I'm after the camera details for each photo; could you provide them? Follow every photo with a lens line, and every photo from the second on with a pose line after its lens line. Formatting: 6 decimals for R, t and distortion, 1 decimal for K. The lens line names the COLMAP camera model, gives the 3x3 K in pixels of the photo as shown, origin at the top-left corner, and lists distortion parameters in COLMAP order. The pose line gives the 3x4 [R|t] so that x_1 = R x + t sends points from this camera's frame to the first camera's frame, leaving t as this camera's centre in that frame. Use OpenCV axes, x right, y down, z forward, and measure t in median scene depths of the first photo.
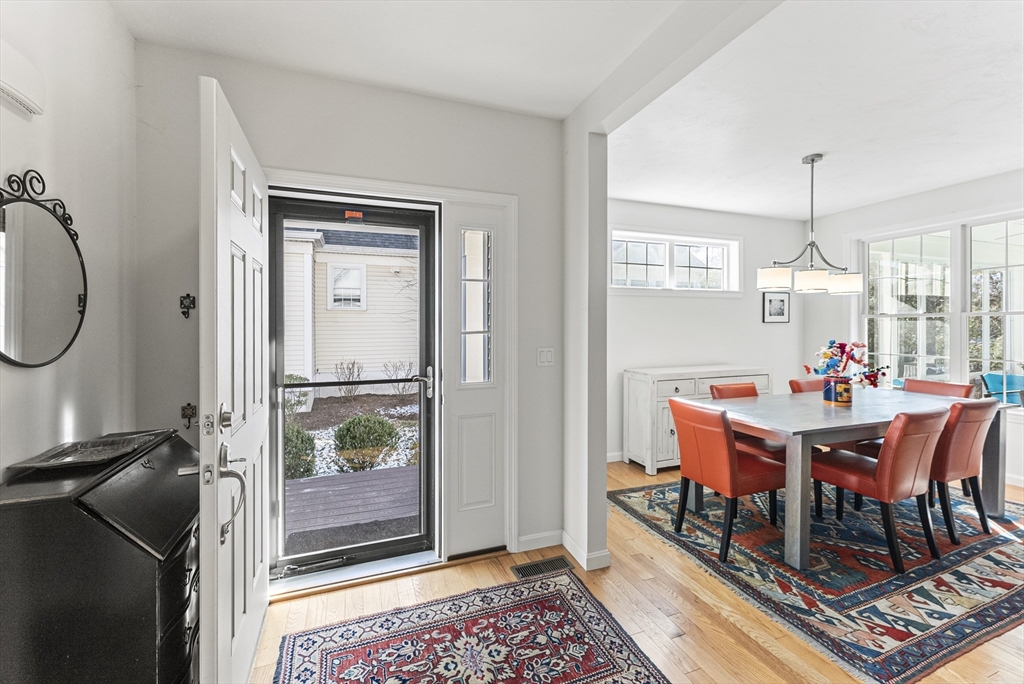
lens RADIAL K [[414.4, 0, 508.9], [0, 414.4, 333.1], [0, 0, 1]] dist [0.002833, 0.000012]
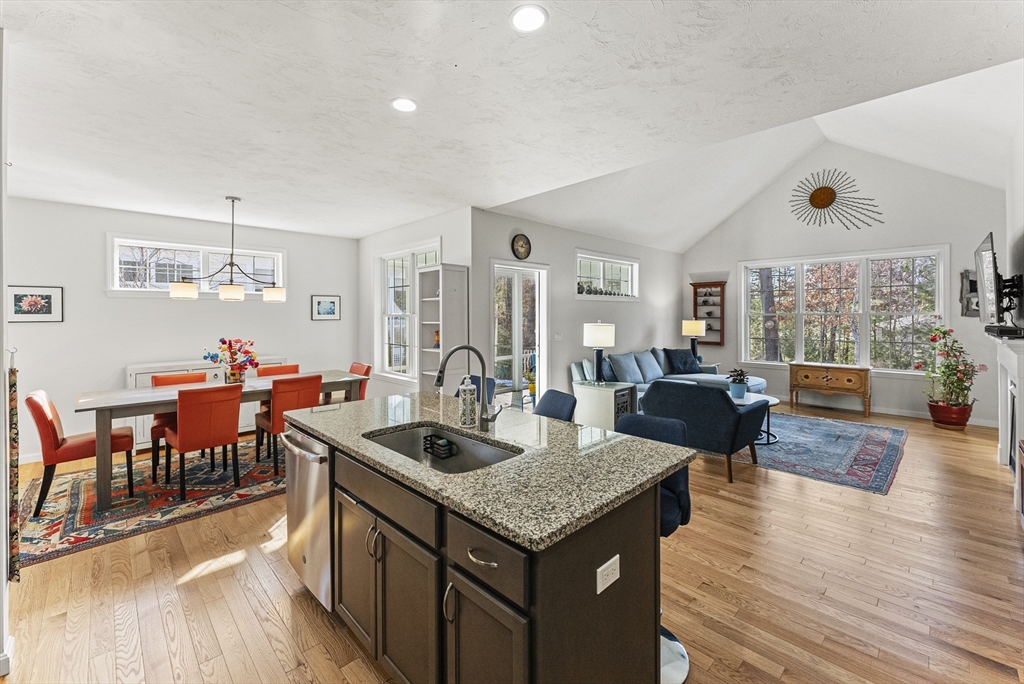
lens RADIAL K [[421.5, 0, 505.2], [0, 421.5, 314.6], [0, 0, 1]] dist [0.000260, 0.000606]
pose [[0.917258, 0.001210, 0.398291, 1.102203], [0.005535, 0.999860, -0.015786, -0.032061], [-0.398254, 0.016685, 0.917123, -0.638725]]
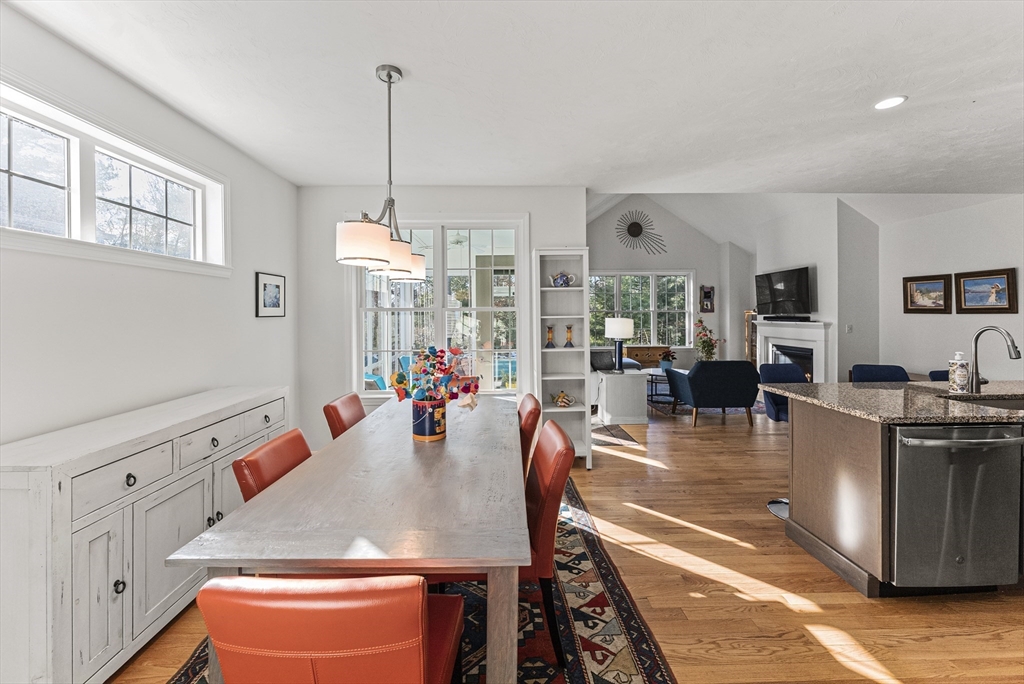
lens RADIAL K [[420.1, 0, 508.8], [0, 420.1, 316.7], [0, 0, 1]] dist [0.001600, 0.000554]
pose [[0.325344, -0.004377, 0.945586, 0.169224], [0.017775, 0.999841, -0.001488, -0.030057], [-0.945429, 0.017292, 0.325370, 0.667444]]
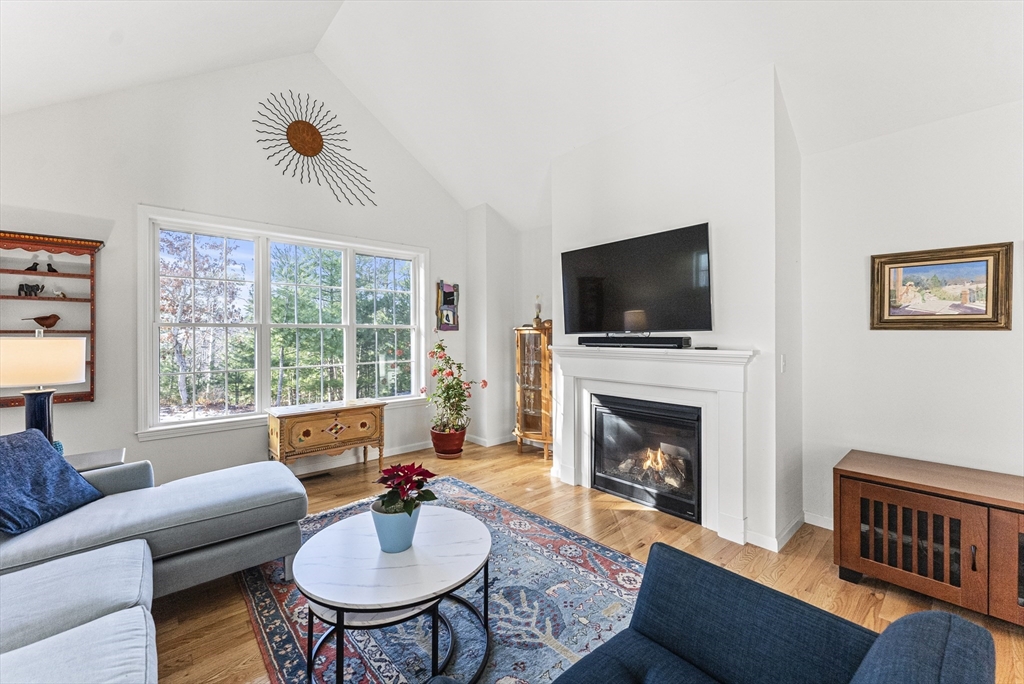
lens RADIAL K [[414.4, 0, 508.9], [0, 414.4, 333.1], [0, 0, 1]] dist [0.002833, 0.000012]
pose [[-0.360066, 0.007684, 0.932895, 2.062649], [0.018618, 0.999826, -0.001050, -0.023047], [-0.932741, 0.016991, -0.360146, 0.665266]]
